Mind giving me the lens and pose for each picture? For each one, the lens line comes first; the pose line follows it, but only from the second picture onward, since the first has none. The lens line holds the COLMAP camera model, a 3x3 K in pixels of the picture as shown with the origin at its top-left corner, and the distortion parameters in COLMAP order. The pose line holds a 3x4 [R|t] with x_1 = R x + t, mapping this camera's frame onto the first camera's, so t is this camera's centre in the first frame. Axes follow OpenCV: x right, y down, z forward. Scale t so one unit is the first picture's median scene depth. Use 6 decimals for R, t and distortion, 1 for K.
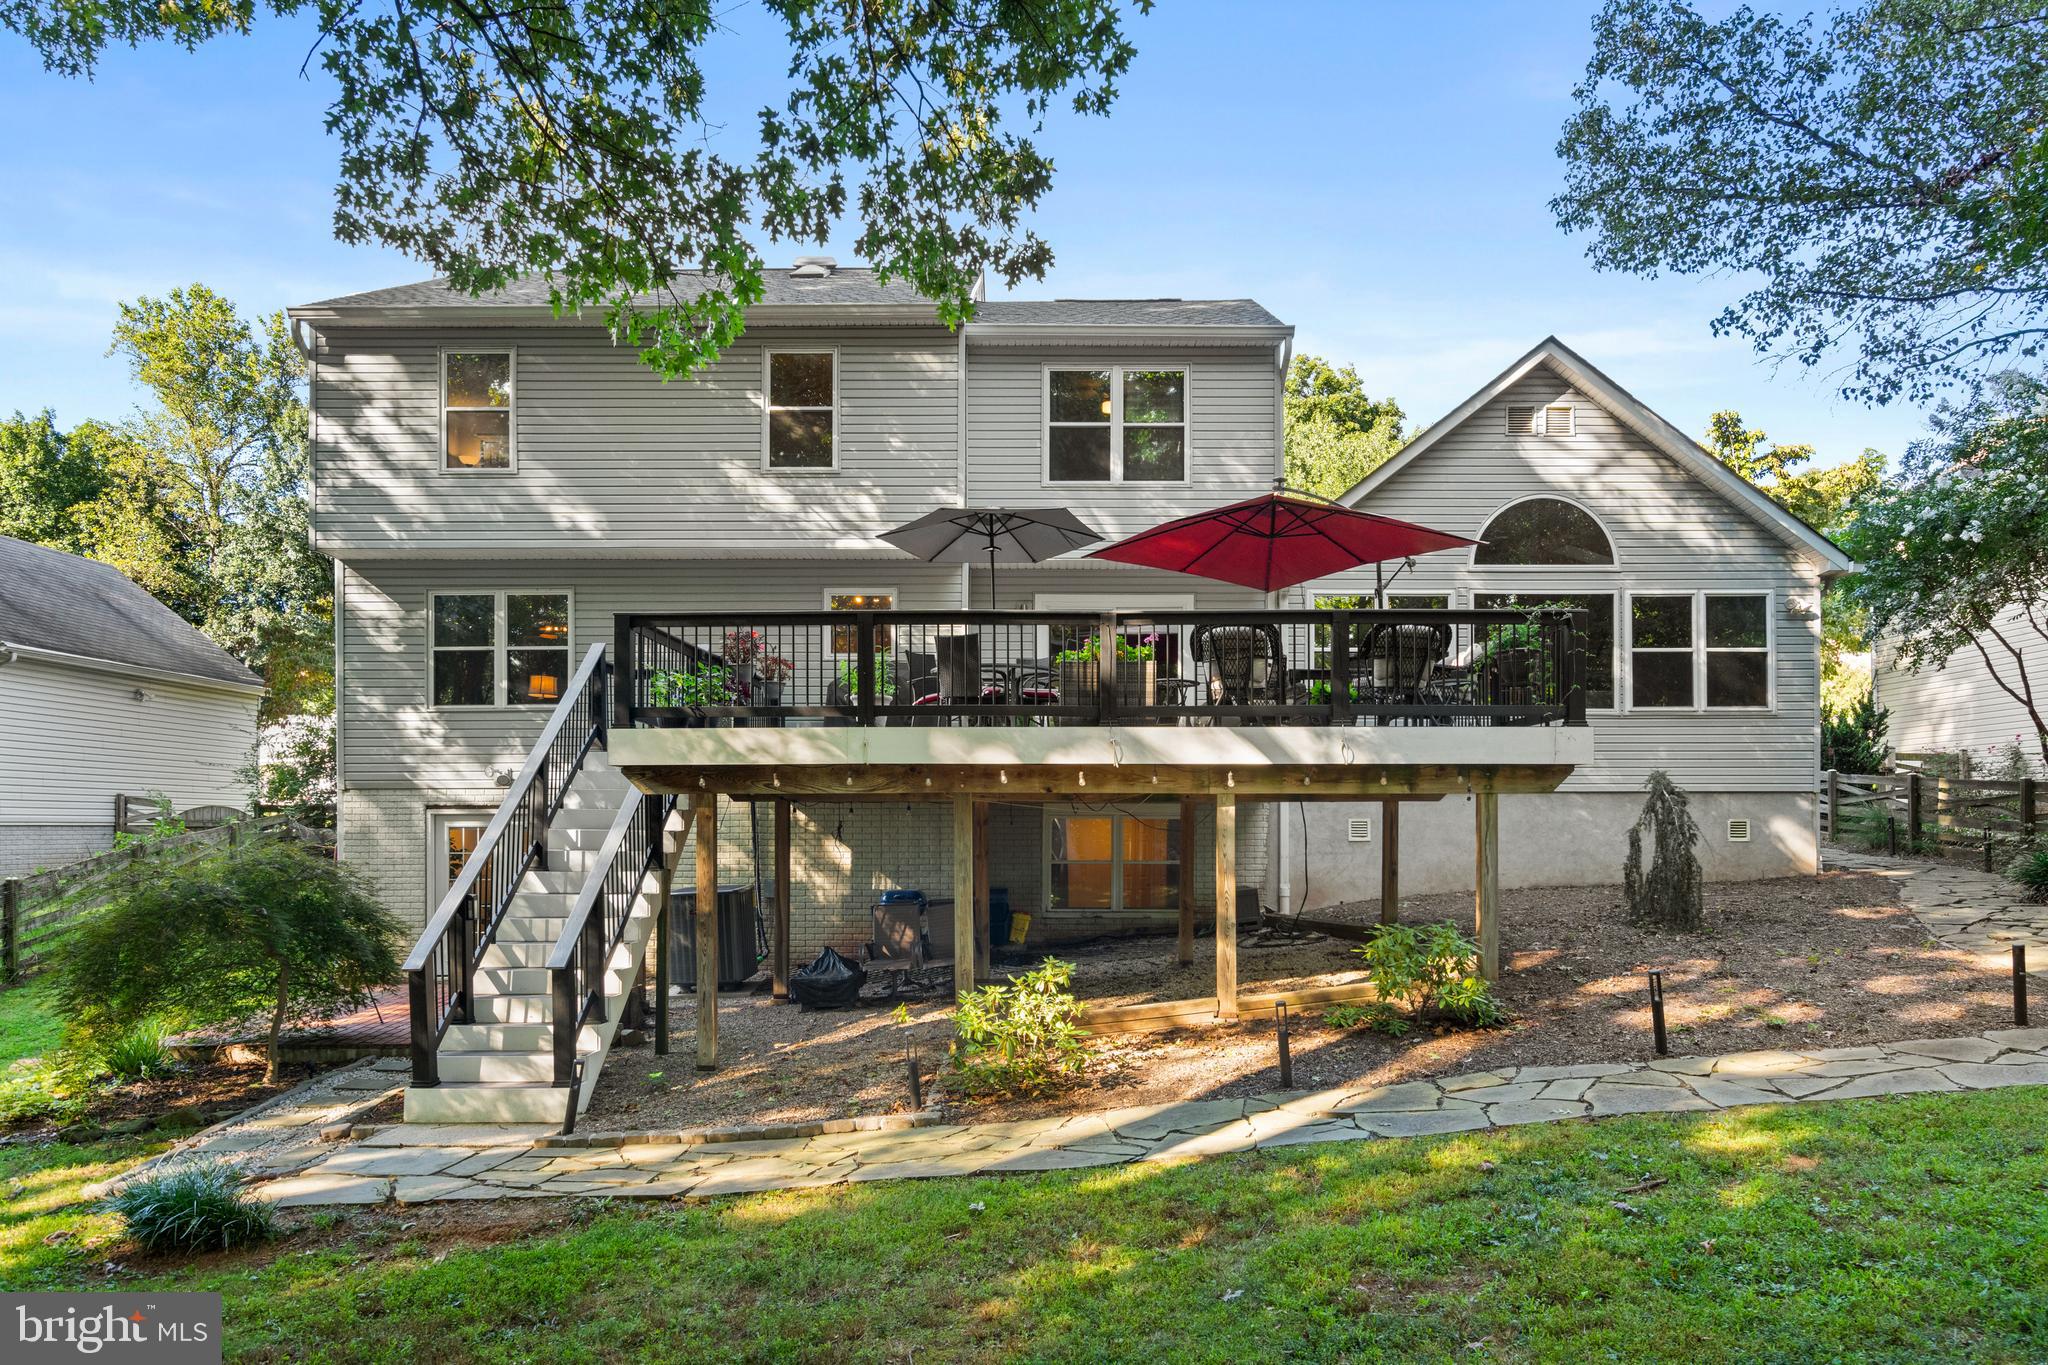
lens RADIAL K [[1318.0, 0, 981.6], [0, 1318.0, 795.8], [0, 0, 1]] dist [0.000743, 0.002400]
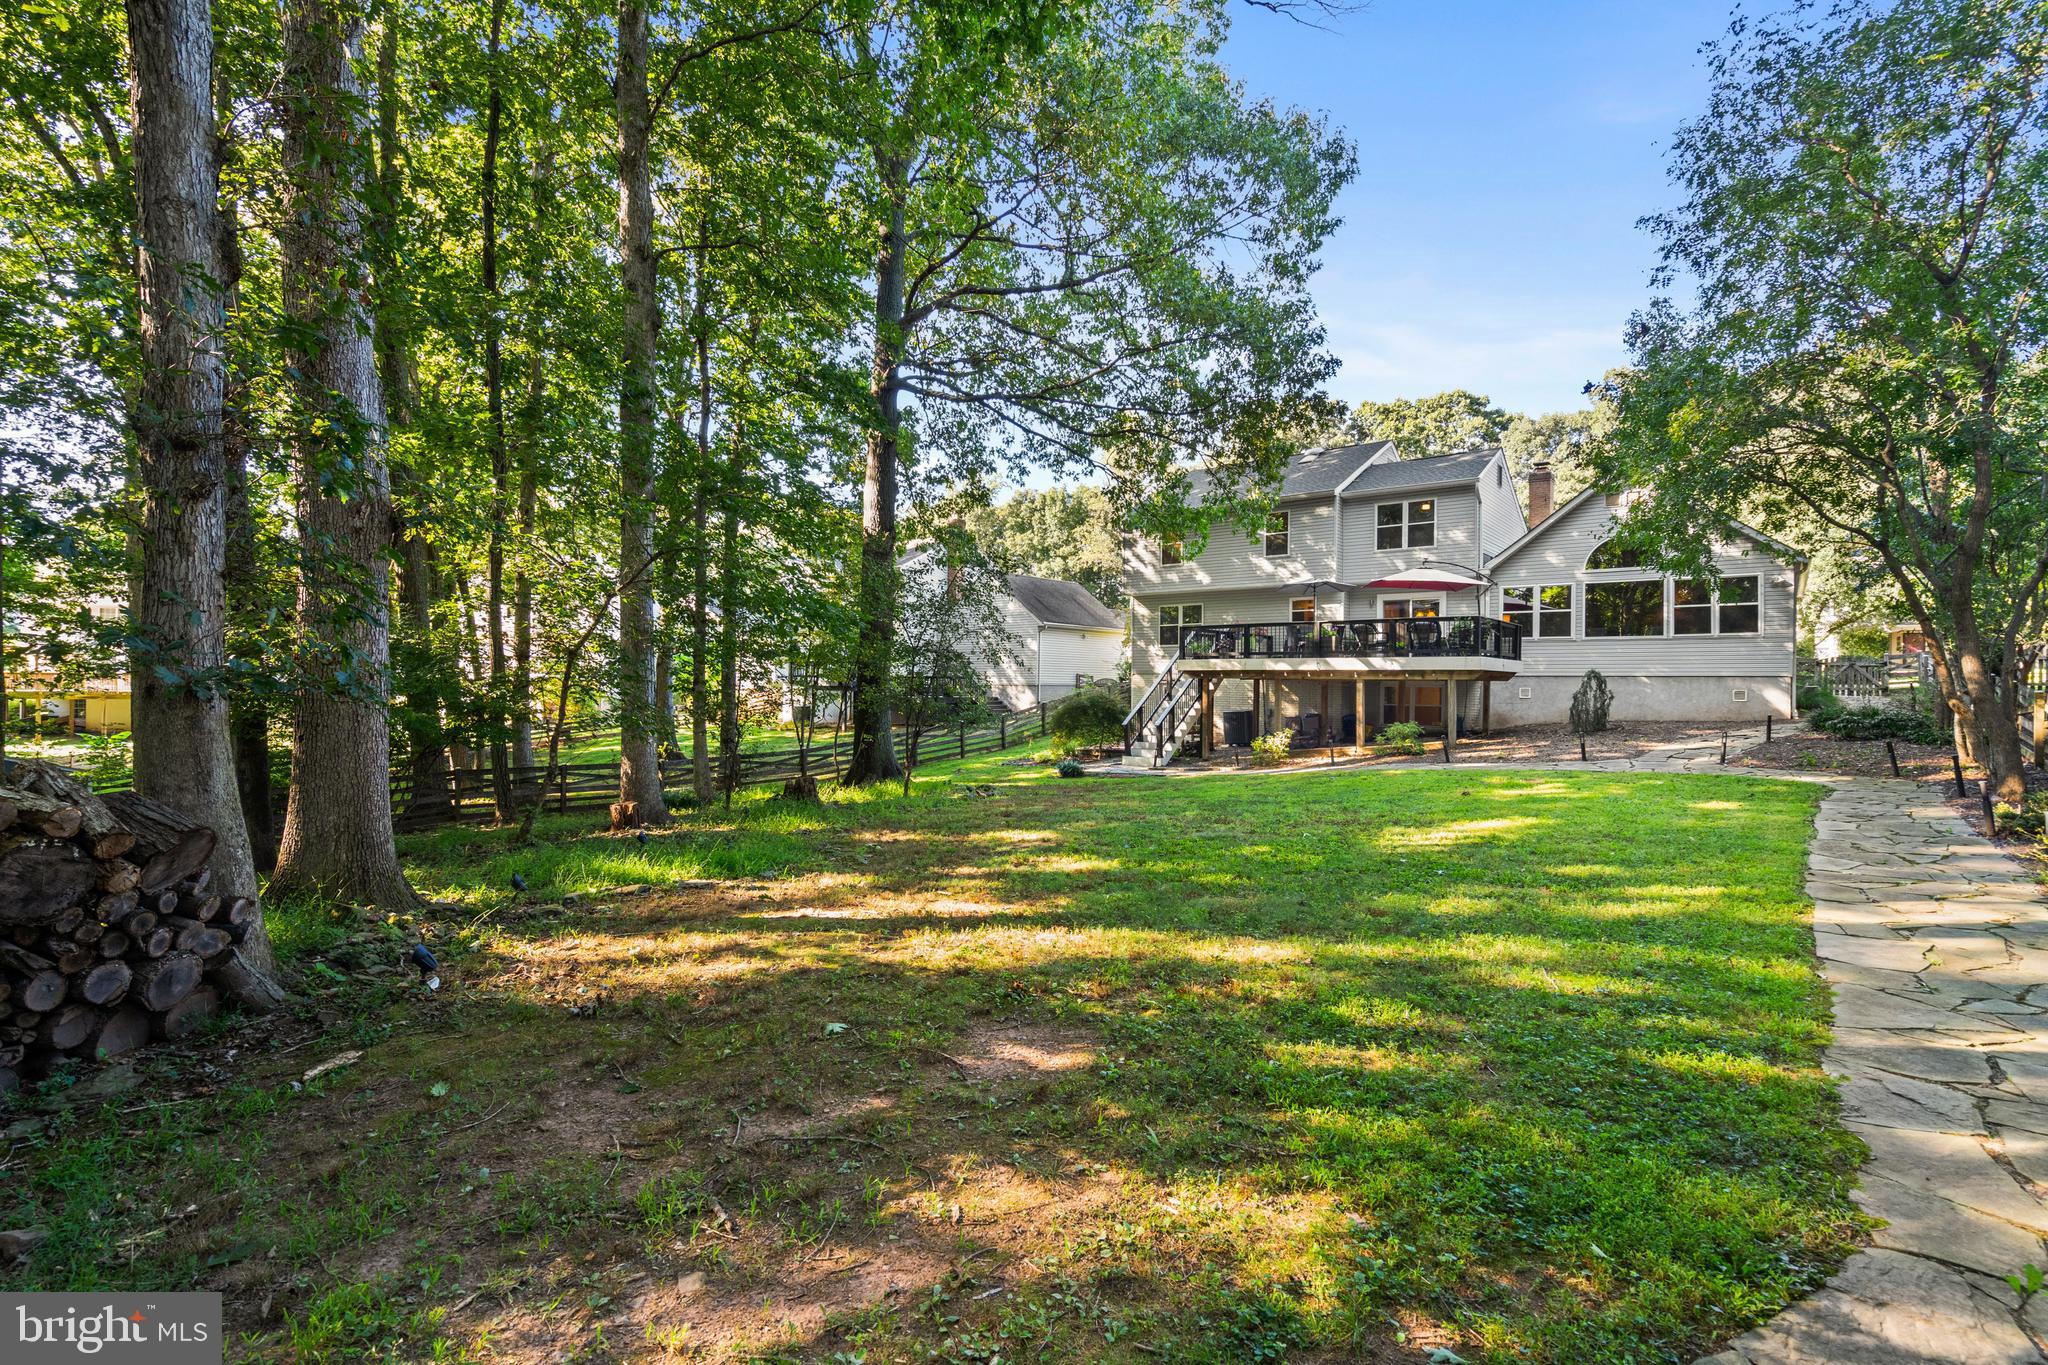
lens RADIAL K [[931.7, 0, 1024.6], [0, 931.7, 667.1], [0, 0, 1]] dist [0.000066, 0.000723]
pose [[0.785313, -0.003422, -0.619089, 0.616059], [0.005003, 0.999987, 0.000818, -0.023689], [0.619079, -0.003740, 0.785320, -0.785454]]
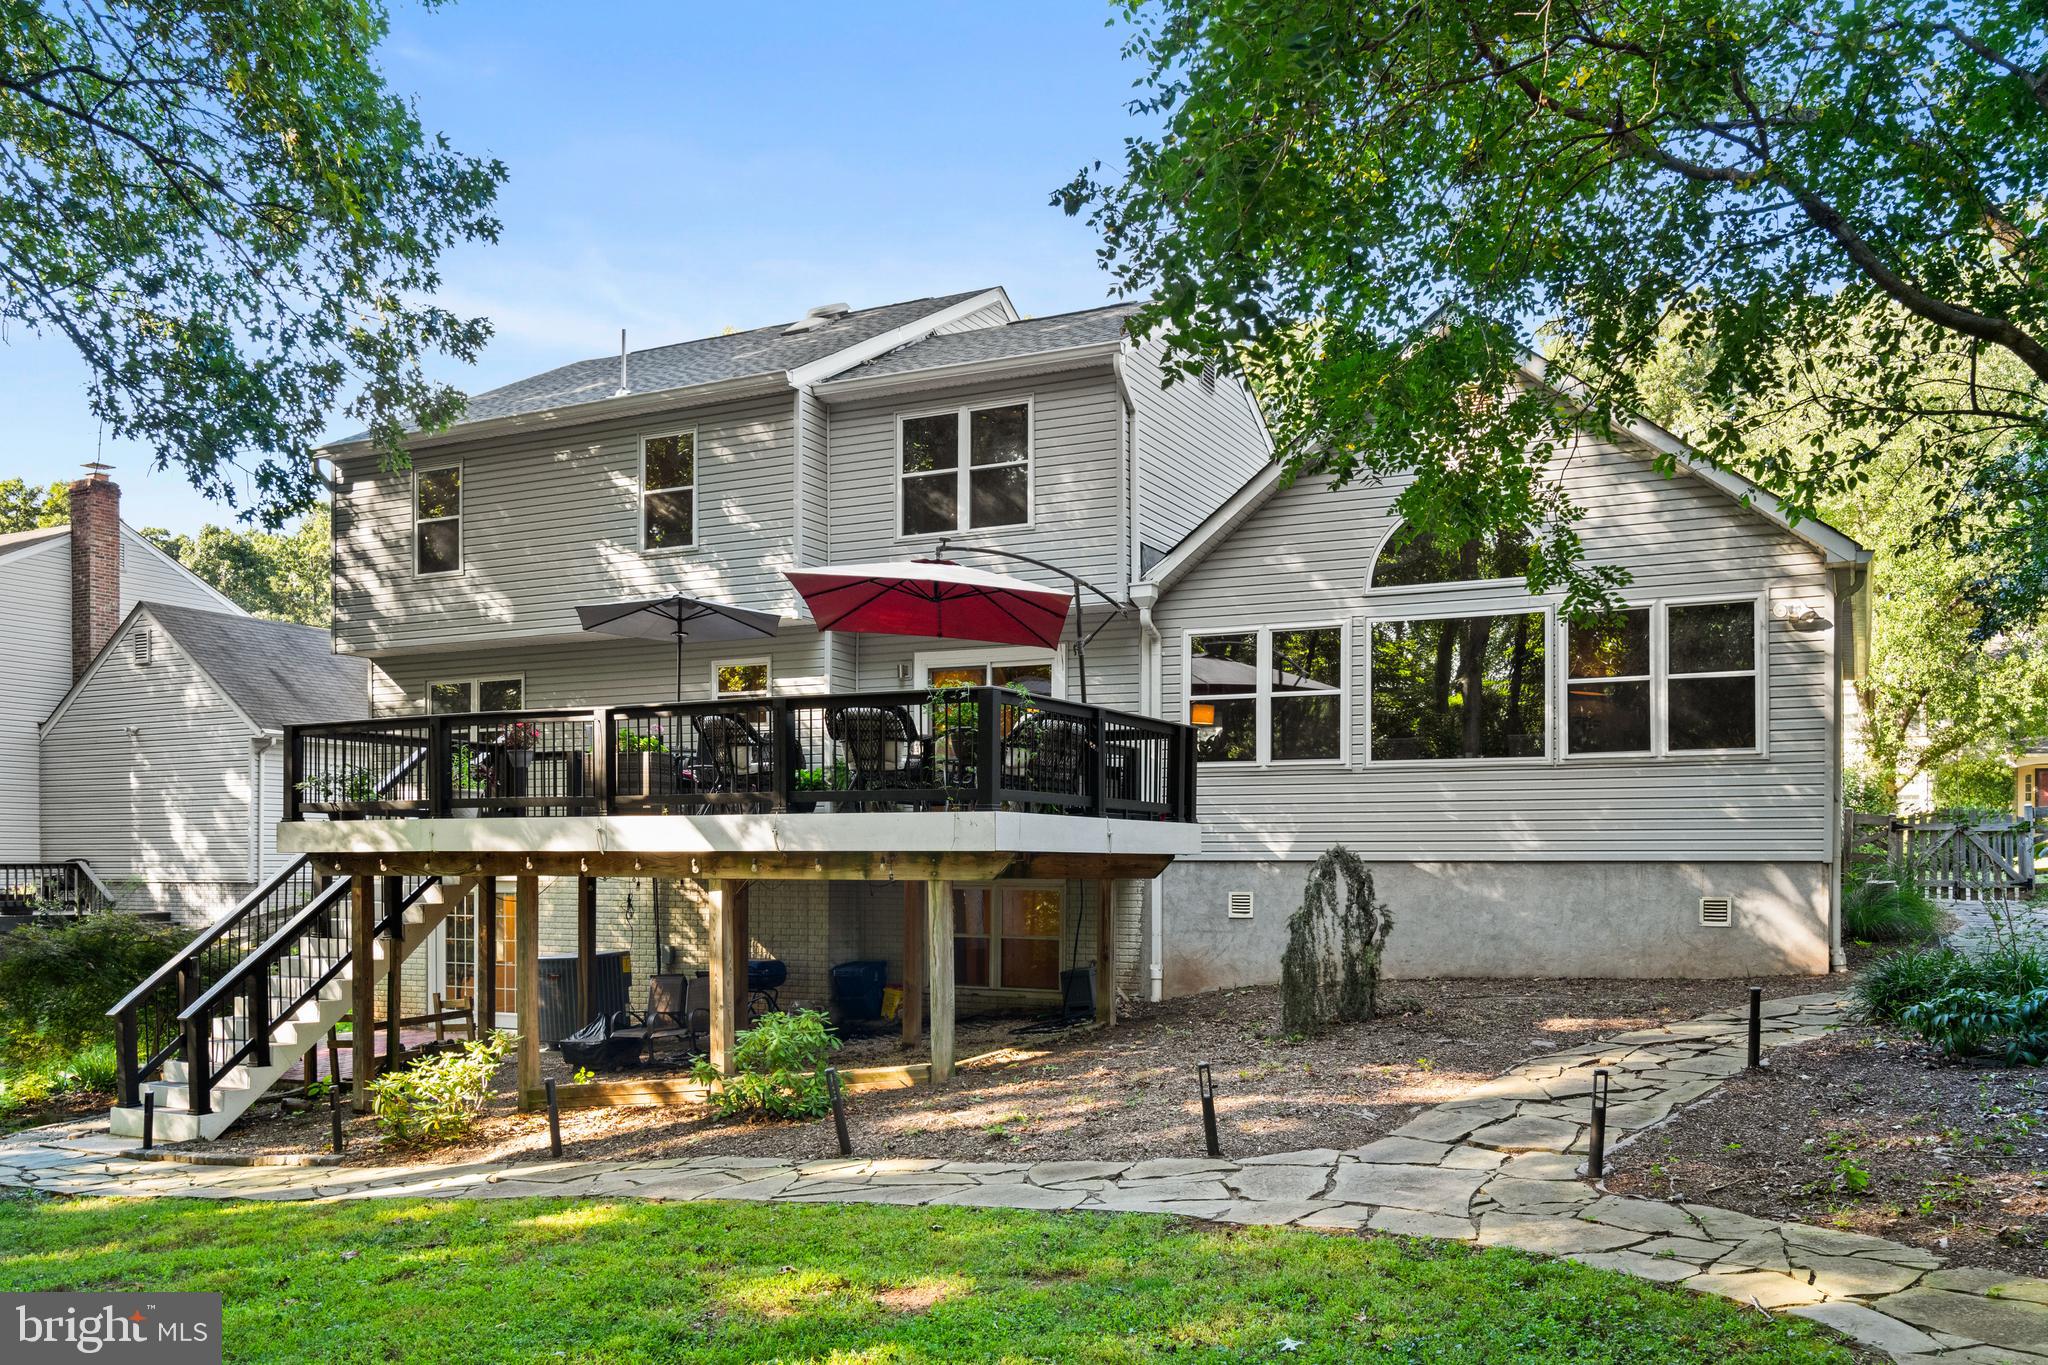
lens RADIAL K [[1631.2, 0, 1021.4], [0, 1631.2, 834.7], [0, 0, 1]] dist [-0.001508, 0.002634]
pose [[0.896163, -0.006381, -0.443680, 0.653325], [0.008781, 0.999956, 0.003356, -0.025956], [0.443639, -0.006903, 0.896179, -0.019416]]
